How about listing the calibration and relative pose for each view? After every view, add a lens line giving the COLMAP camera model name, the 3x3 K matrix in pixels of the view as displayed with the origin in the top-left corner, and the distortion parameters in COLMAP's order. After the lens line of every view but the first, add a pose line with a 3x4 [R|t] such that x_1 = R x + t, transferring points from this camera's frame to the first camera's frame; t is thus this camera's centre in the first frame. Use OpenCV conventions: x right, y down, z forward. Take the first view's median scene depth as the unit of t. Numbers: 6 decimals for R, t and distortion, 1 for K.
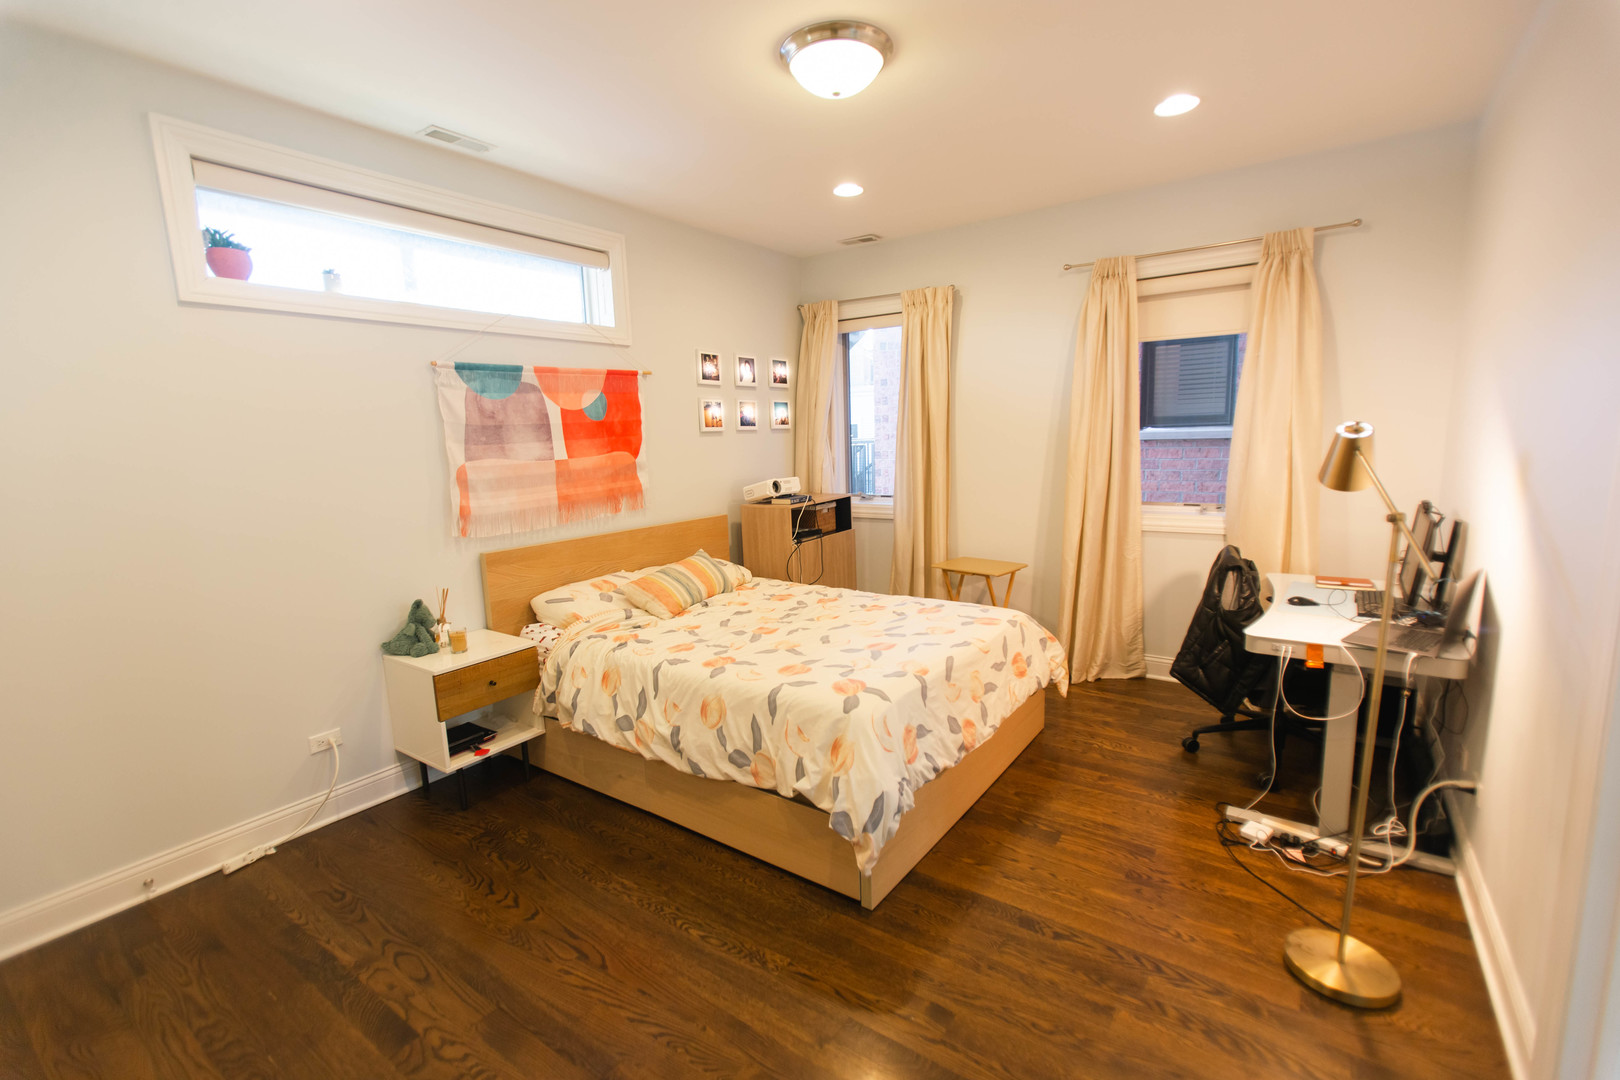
lens RADIAL K [[720.8, 0, 804.2], [0, 720.8, 544.7], [0, 0, 1]] dist [-0.004000, -0.000152]
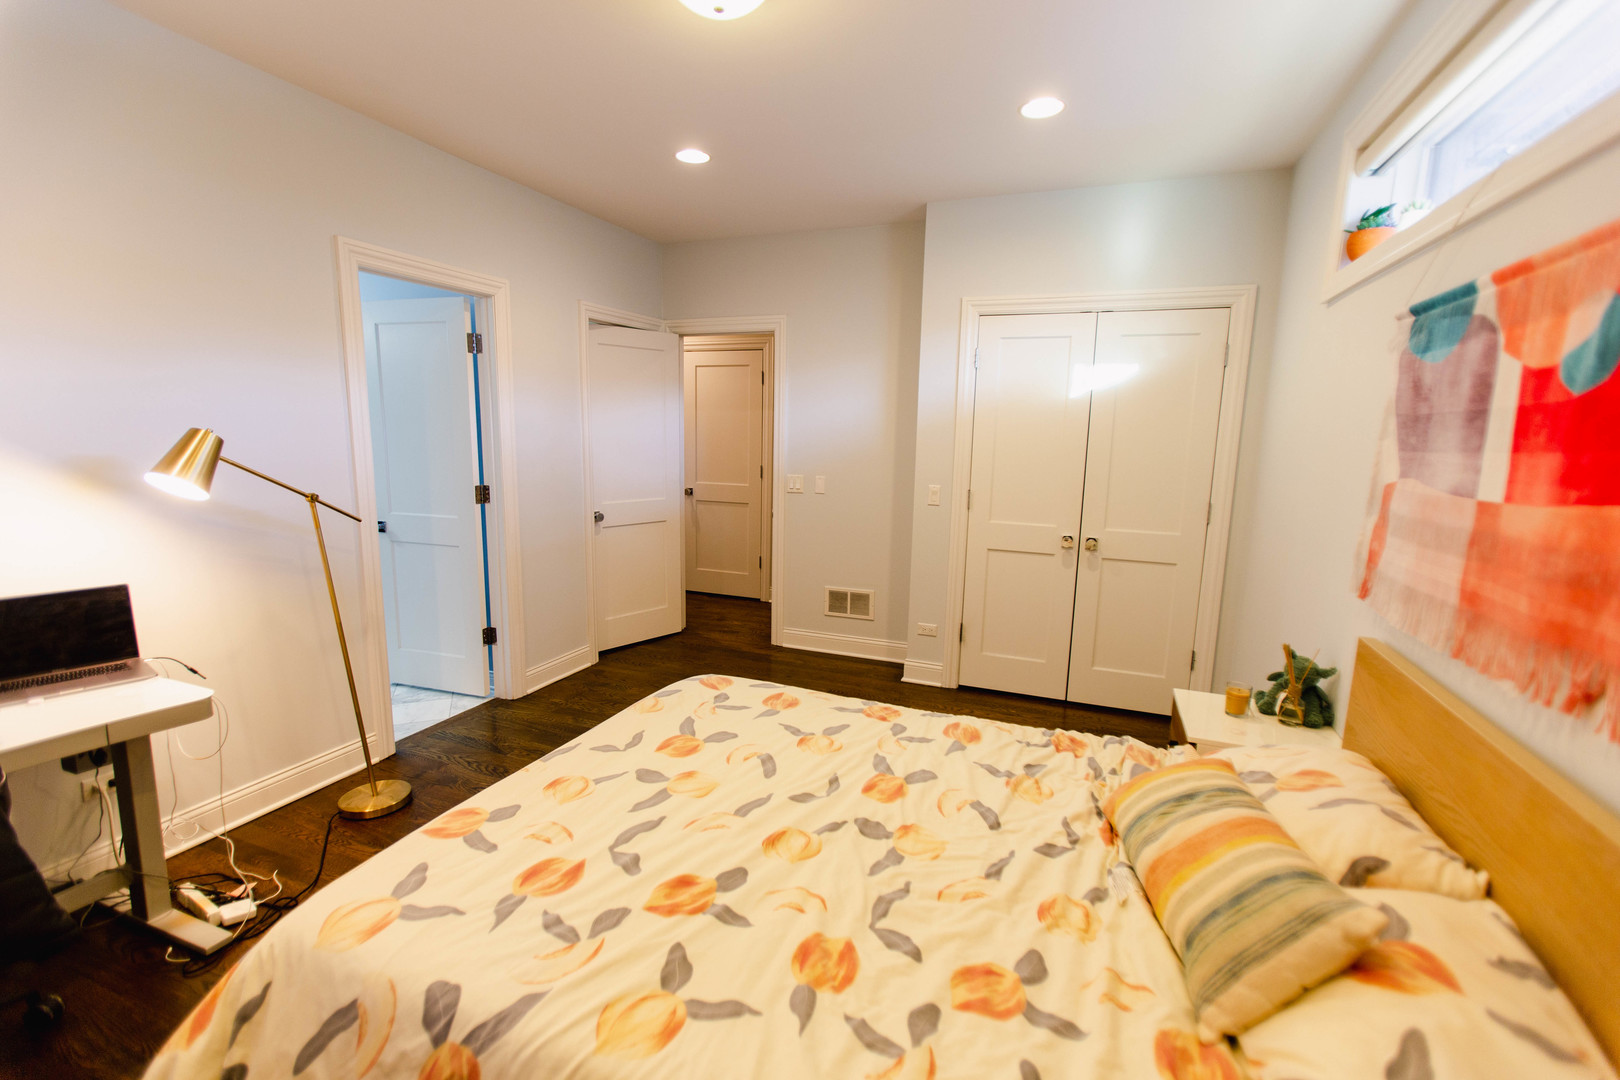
lens RADIAL K [[720.8, 0, 804.2], [0, 720.8, 544.7], [0, 0, 1]] dist [-0.004000, -0.000152]
pose [[-0.972240, 0.046214, -0.229377, 0.140221], [-0.028054, 0.950206, 0.310356, -0.259333], [0.232298, 0.308175, -0.922532, 1.612368]]
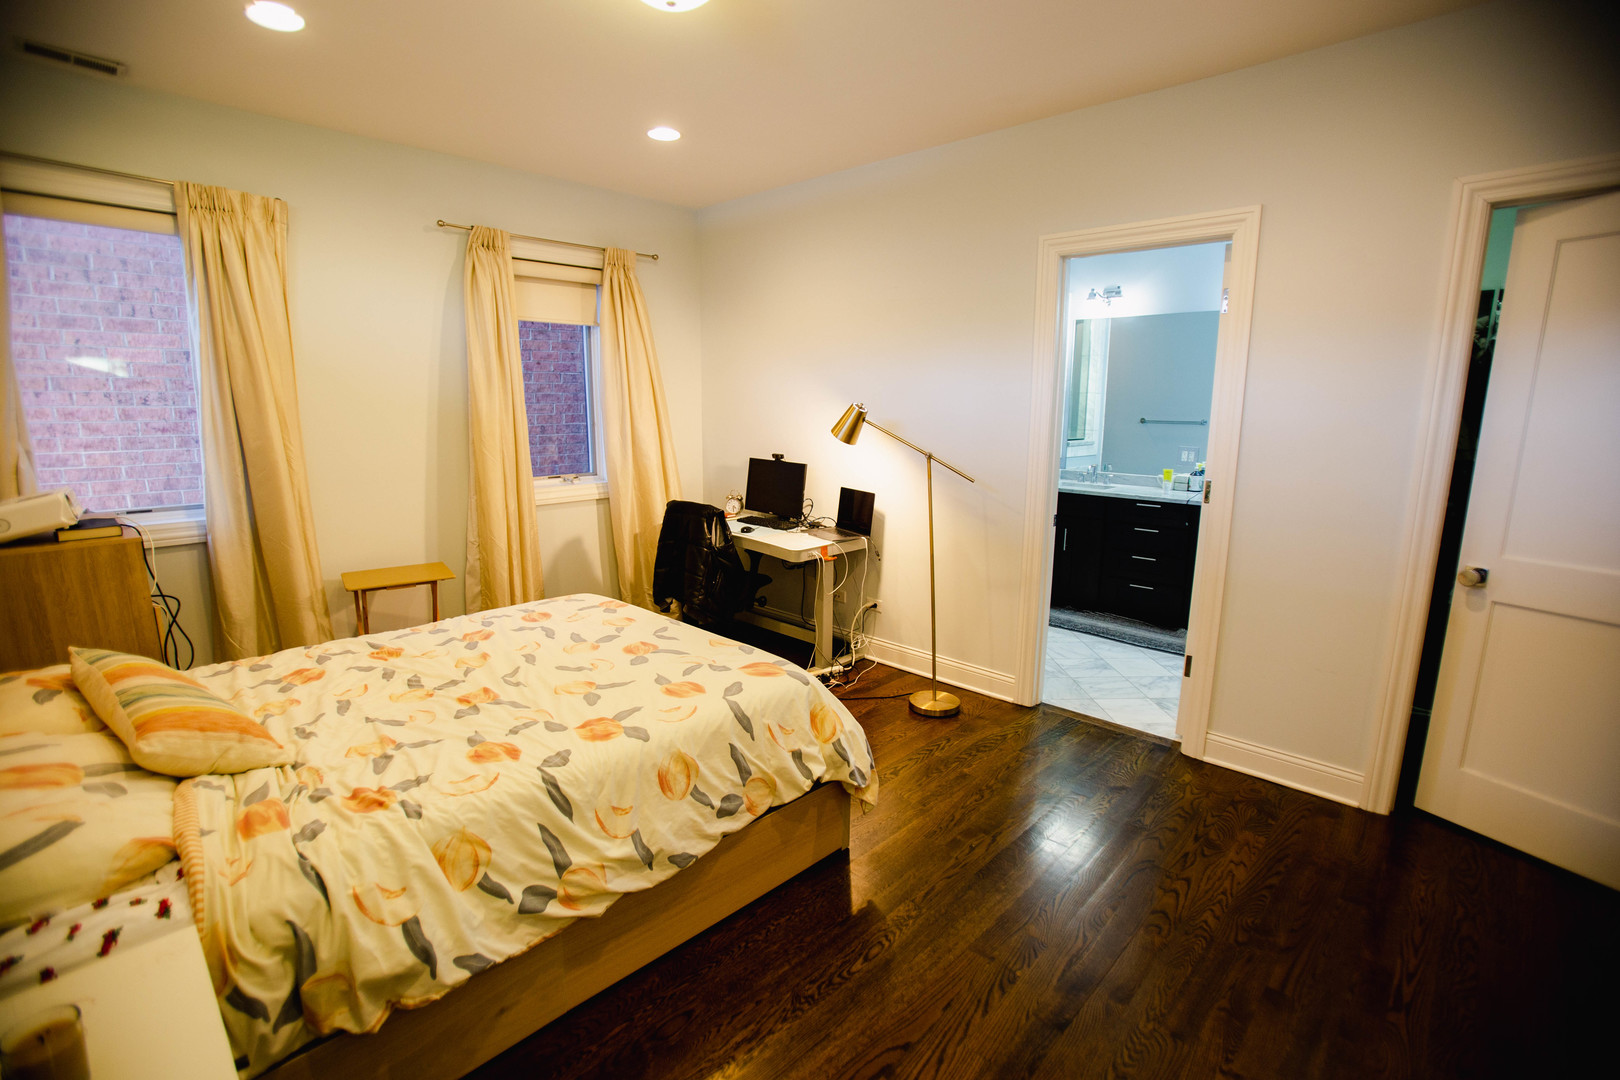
lens RADIAL K [[741.3, 0, 810.0], [0, 741.3, 540.0], [0, 0, 1]] dist [-0.047646, 0.000602]
pose [[0.145034, -0.152344, 0.977628, -0.722676], [0.142789, 0.980955, 0.131679, -0.076240], [-0.979069, 0.120496, 0.164025, 0.641167]]
